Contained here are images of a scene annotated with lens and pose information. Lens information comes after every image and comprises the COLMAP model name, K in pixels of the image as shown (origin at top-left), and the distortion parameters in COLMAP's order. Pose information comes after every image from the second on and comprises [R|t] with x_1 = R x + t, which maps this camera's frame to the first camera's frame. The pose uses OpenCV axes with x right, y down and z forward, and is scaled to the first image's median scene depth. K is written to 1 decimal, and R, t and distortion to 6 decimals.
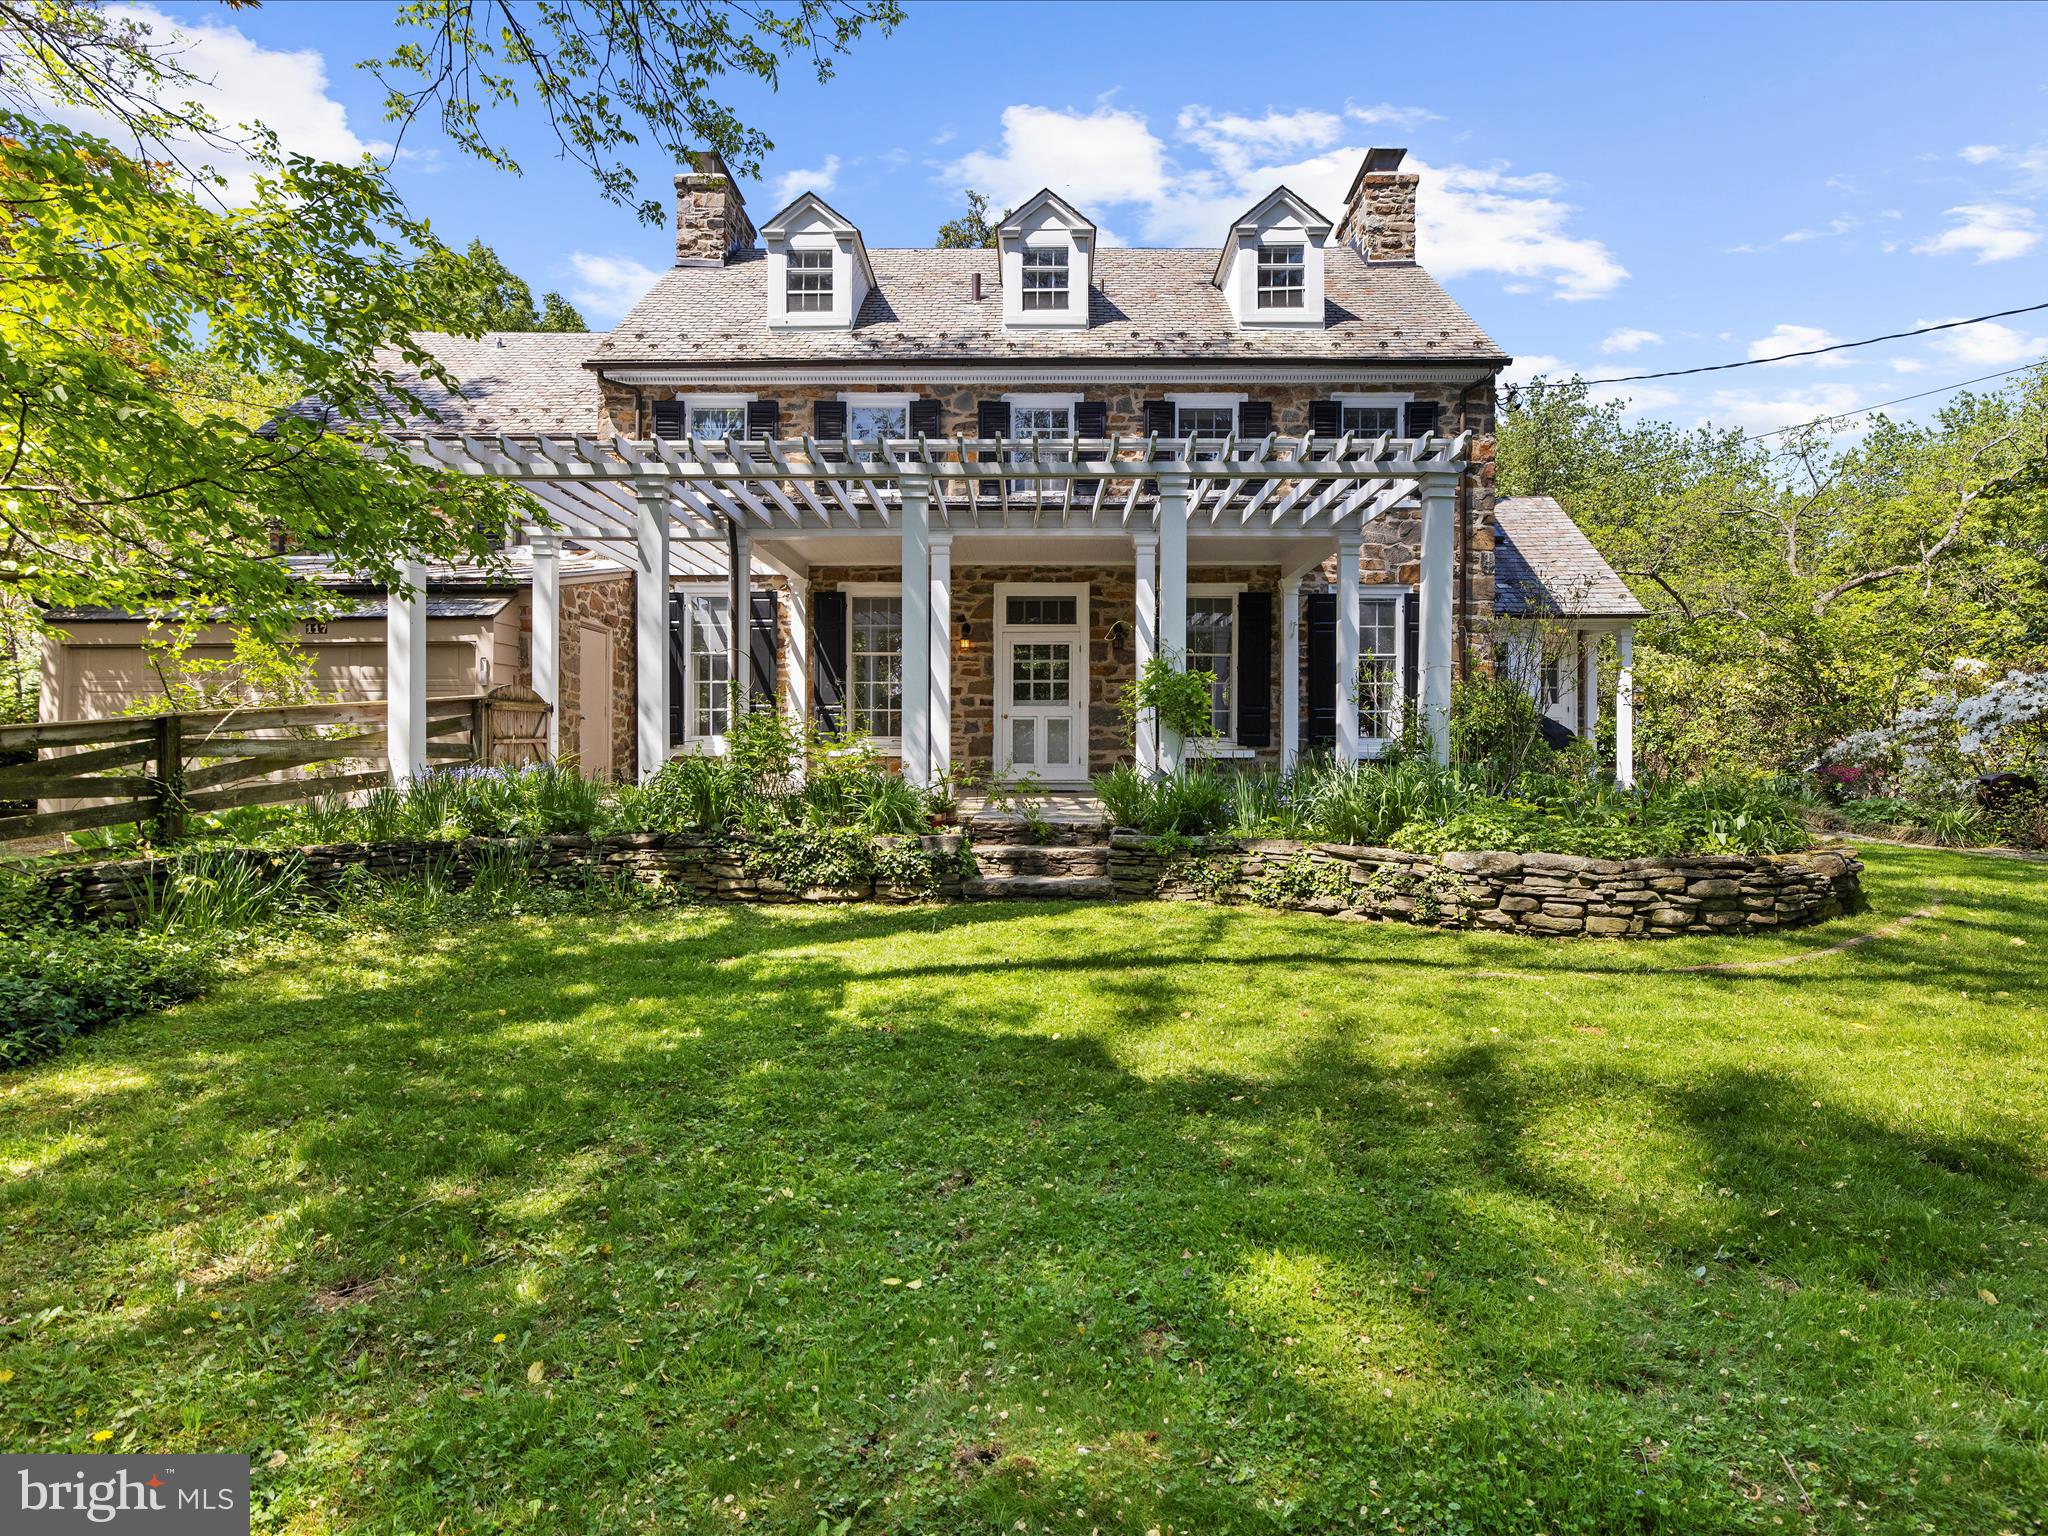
lens RADIAL K [[986.5, 0, 1026.4], [0, 986.5, 776.3], [0, 0, 1]] dist [0.001693, 0.000392]
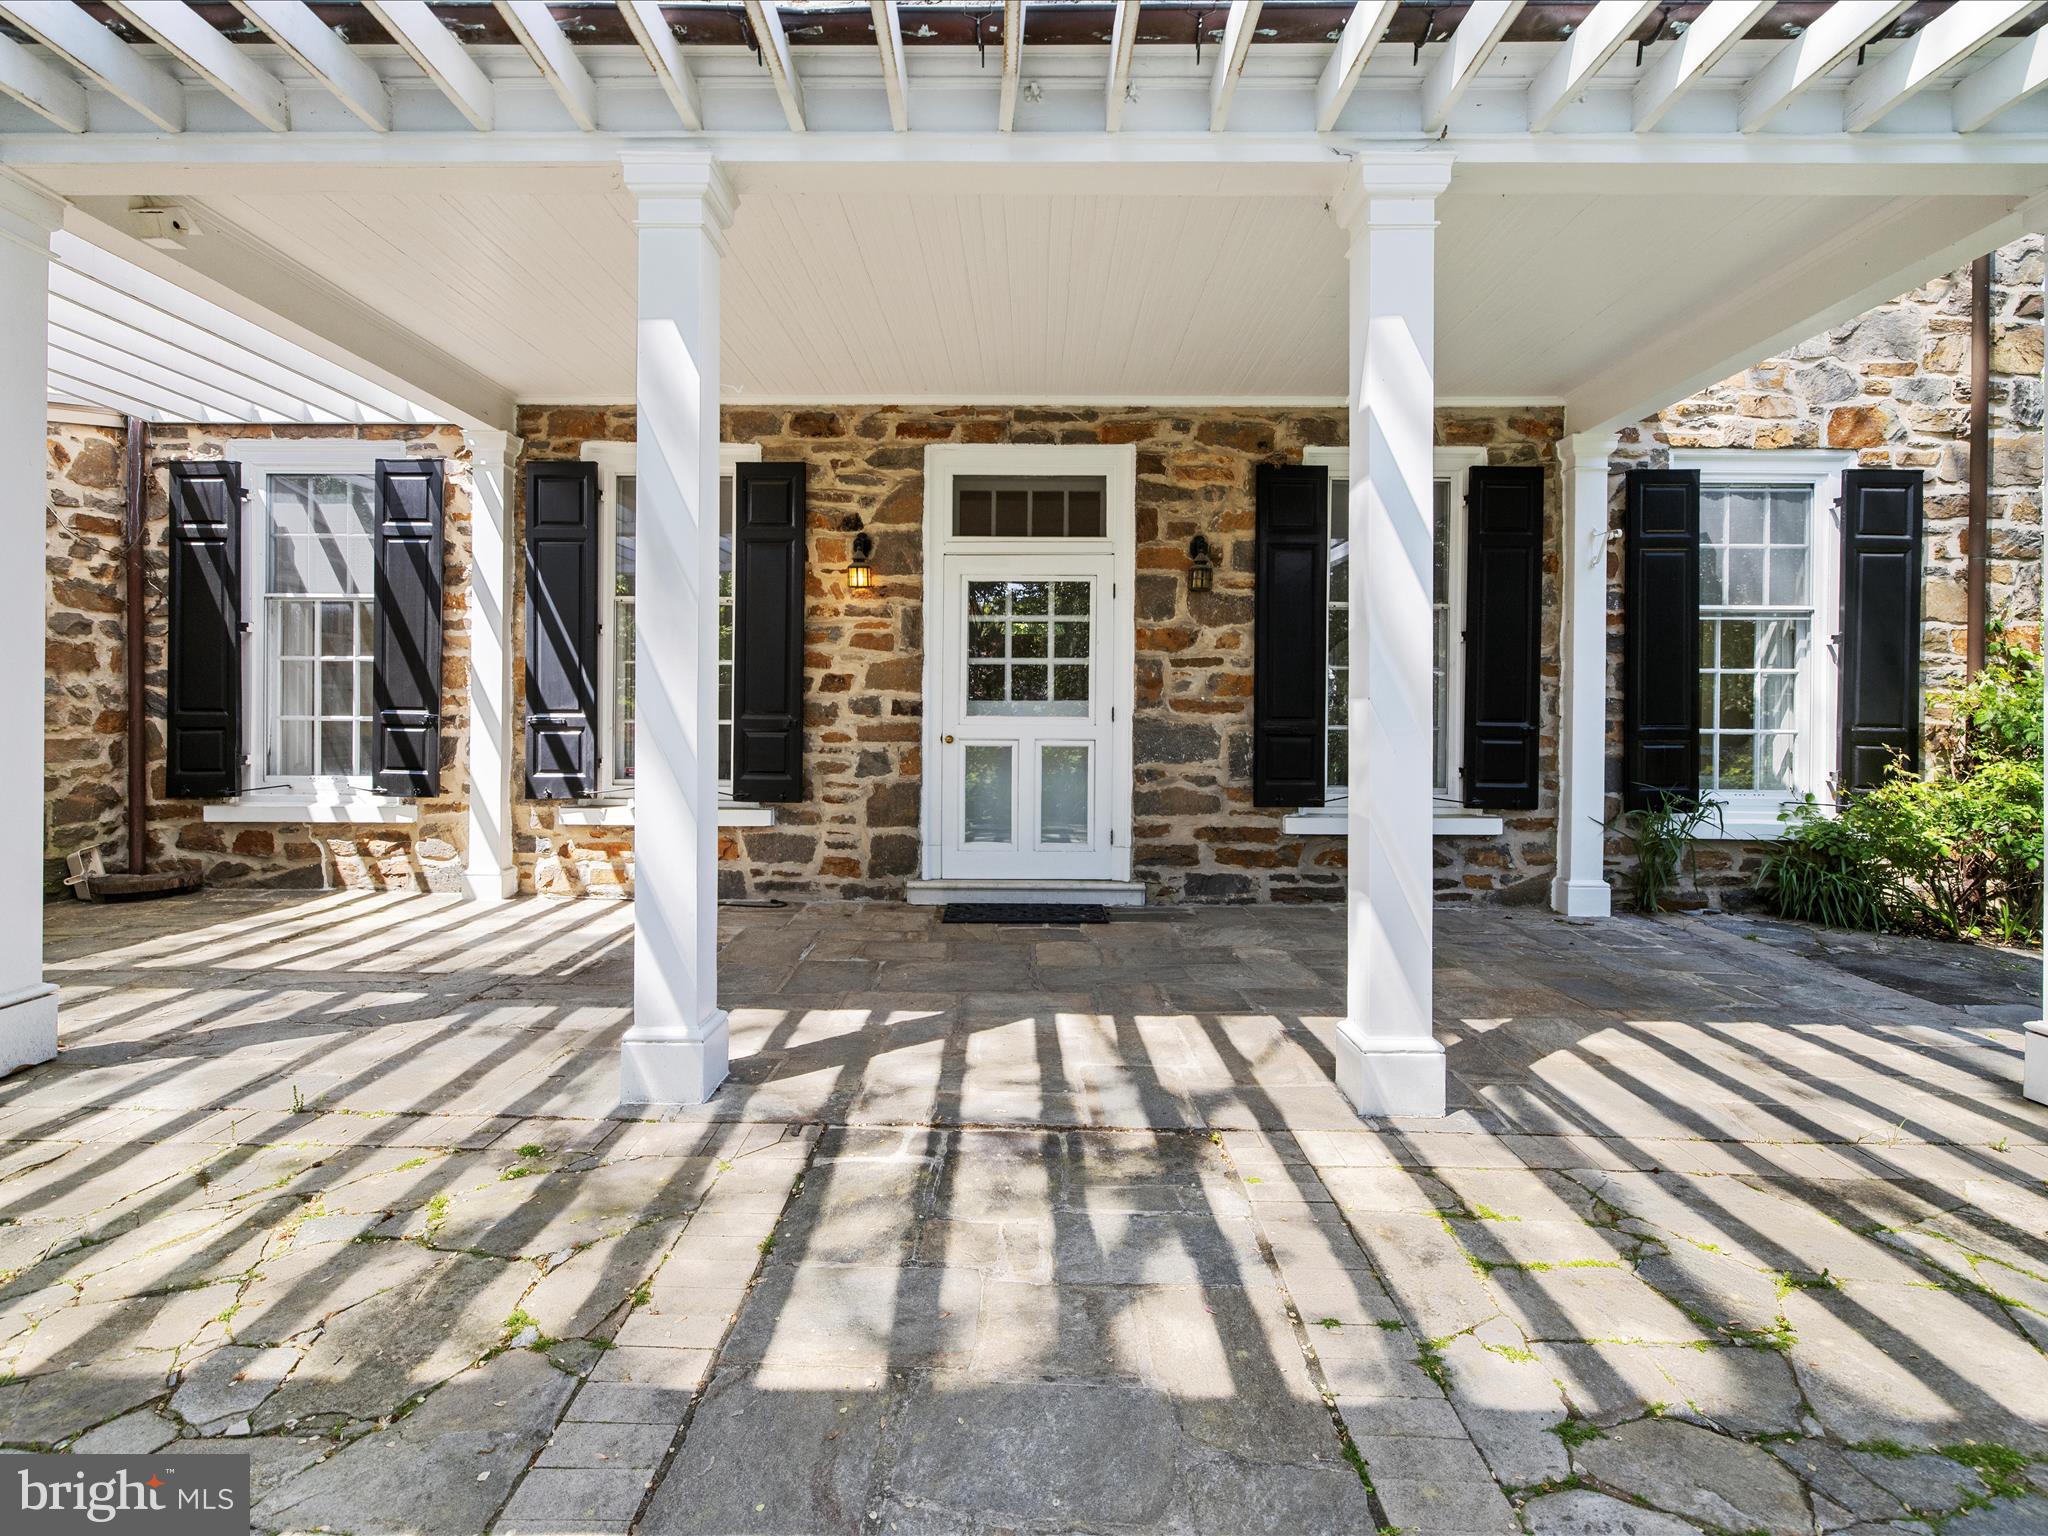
lens RADIAL K [[986.5, 0, 1015.4], [0, 986.5, 728.9], [0, 0, 1]] dist [0.001693, 0.000392]
pose [[0.999955, 0.006020, -0.007356, 0.012711], [-0.005995, 0.999976, 0.003441, -0.067125], [0.007377, -0.003397, 0.999967, 0.546654]]
